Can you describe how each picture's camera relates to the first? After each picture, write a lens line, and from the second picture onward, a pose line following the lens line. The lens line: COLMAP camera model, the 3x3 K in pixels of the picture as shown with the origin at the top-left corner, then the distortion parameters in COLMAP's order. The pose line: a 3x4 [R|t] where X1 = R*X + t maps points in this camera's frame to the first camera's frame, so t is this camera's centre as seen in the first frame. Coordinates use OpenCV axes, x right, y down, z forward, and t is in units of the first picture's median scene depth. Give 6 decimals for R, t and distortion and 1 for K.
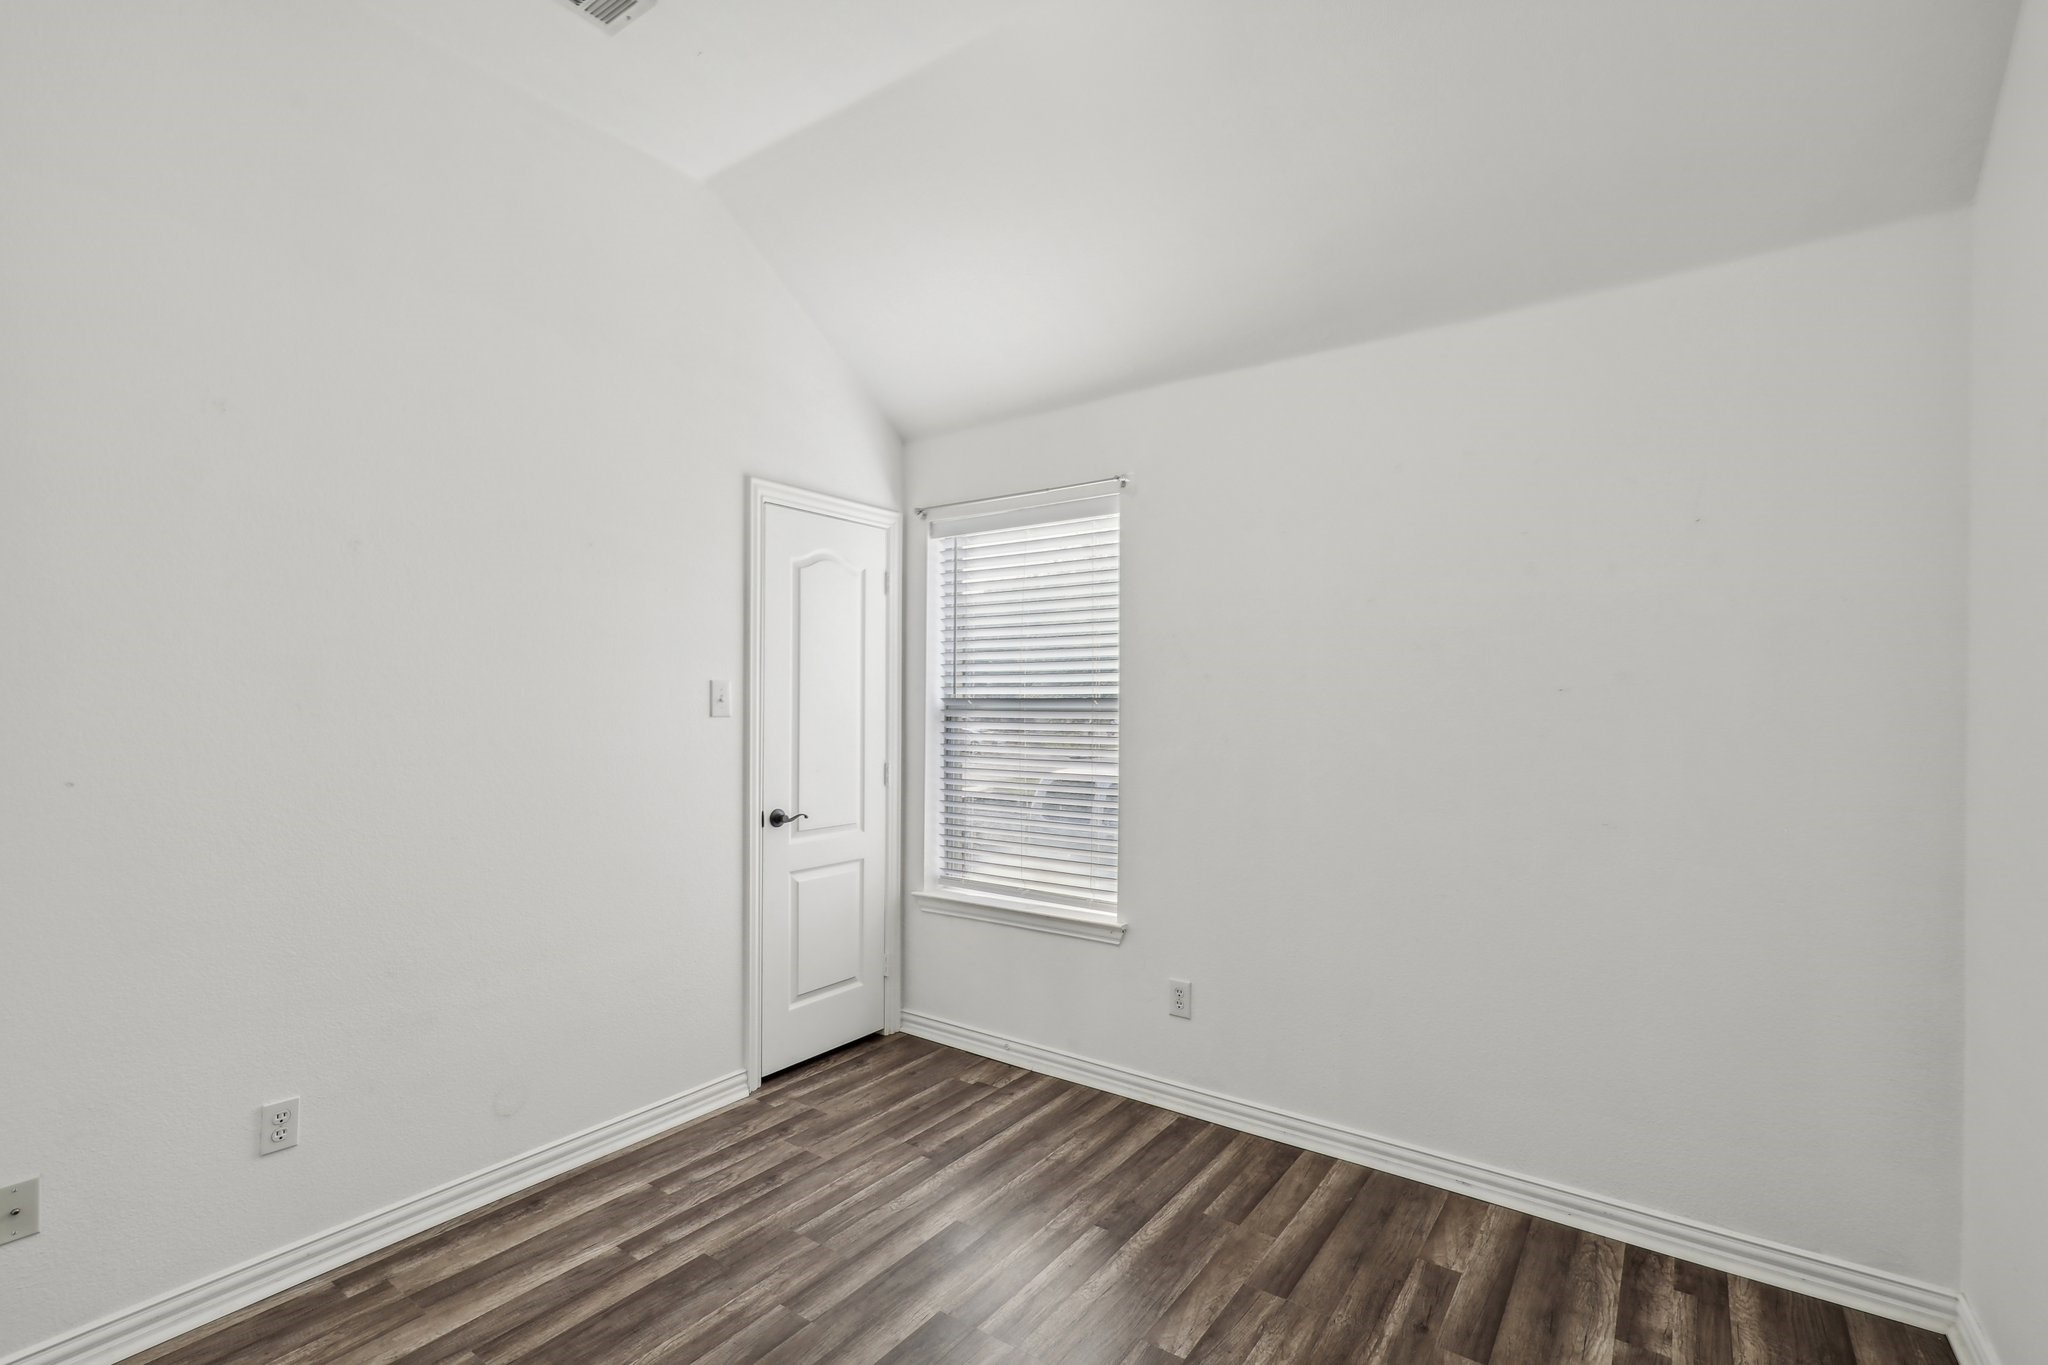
lens RADIAL K [[947.9, 0, 1025.0], [0, 947.9, 686.9], [0, 0, 1]] dist [-0.029668, 0.000749]
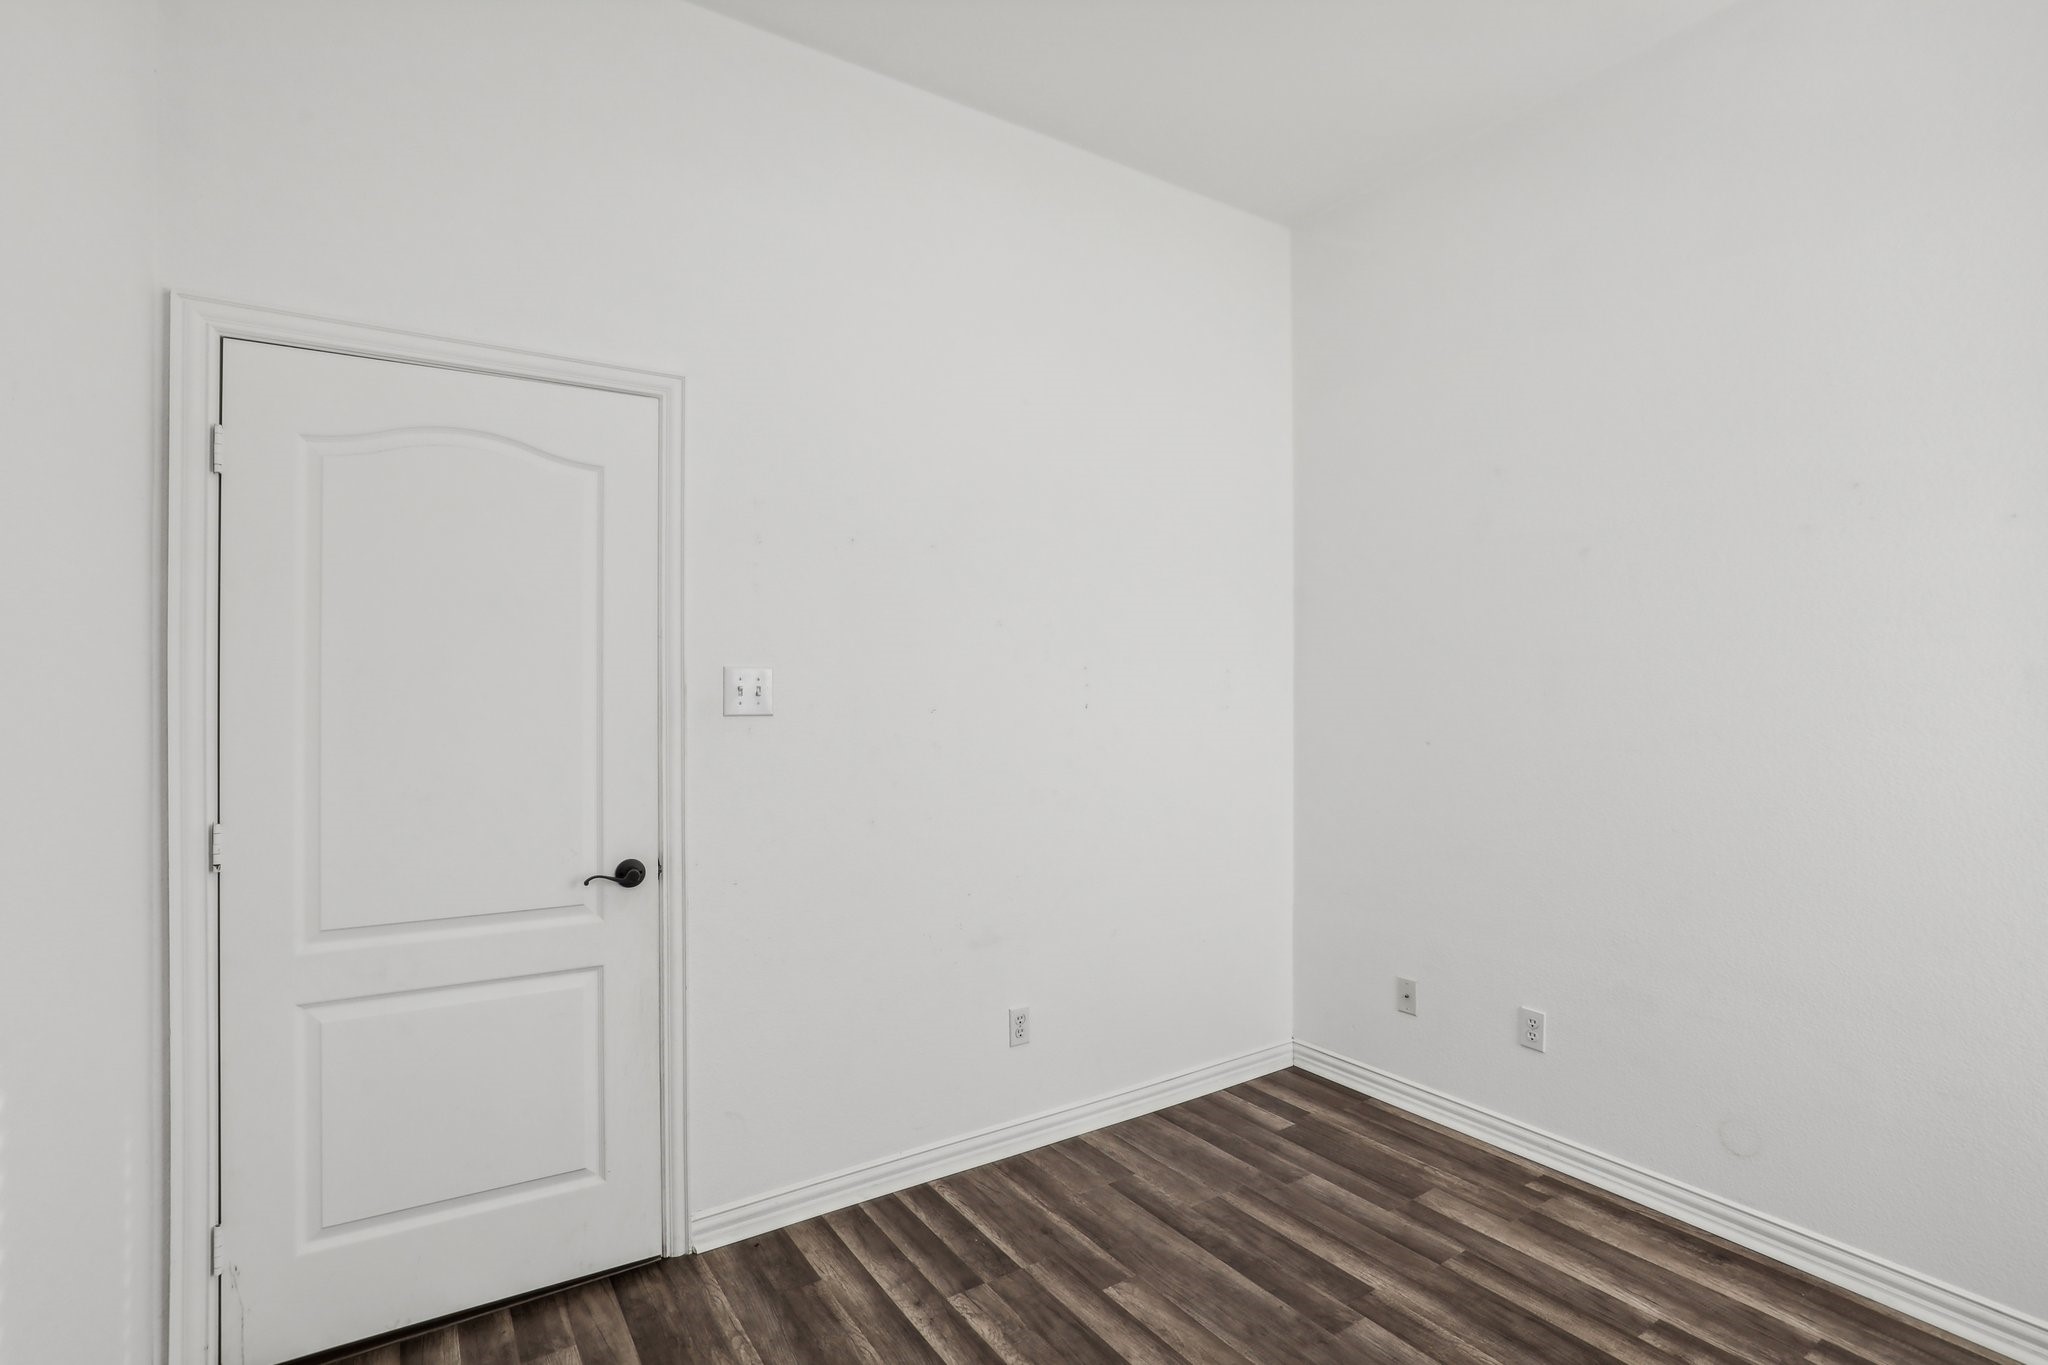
lens RADIAL K [[947.9, 0, 1024.8], [0, 947.9, 676.0], [0, 0, 1]] dist [-0.029668, 0.000749]
pose [[-0.361846, 0.007367, -0.932209, 0.608868], [0.010971, 0.999933, 0.003644, -0.018362], [0.932173, -0.008909, -0.361903, 0.792270]]
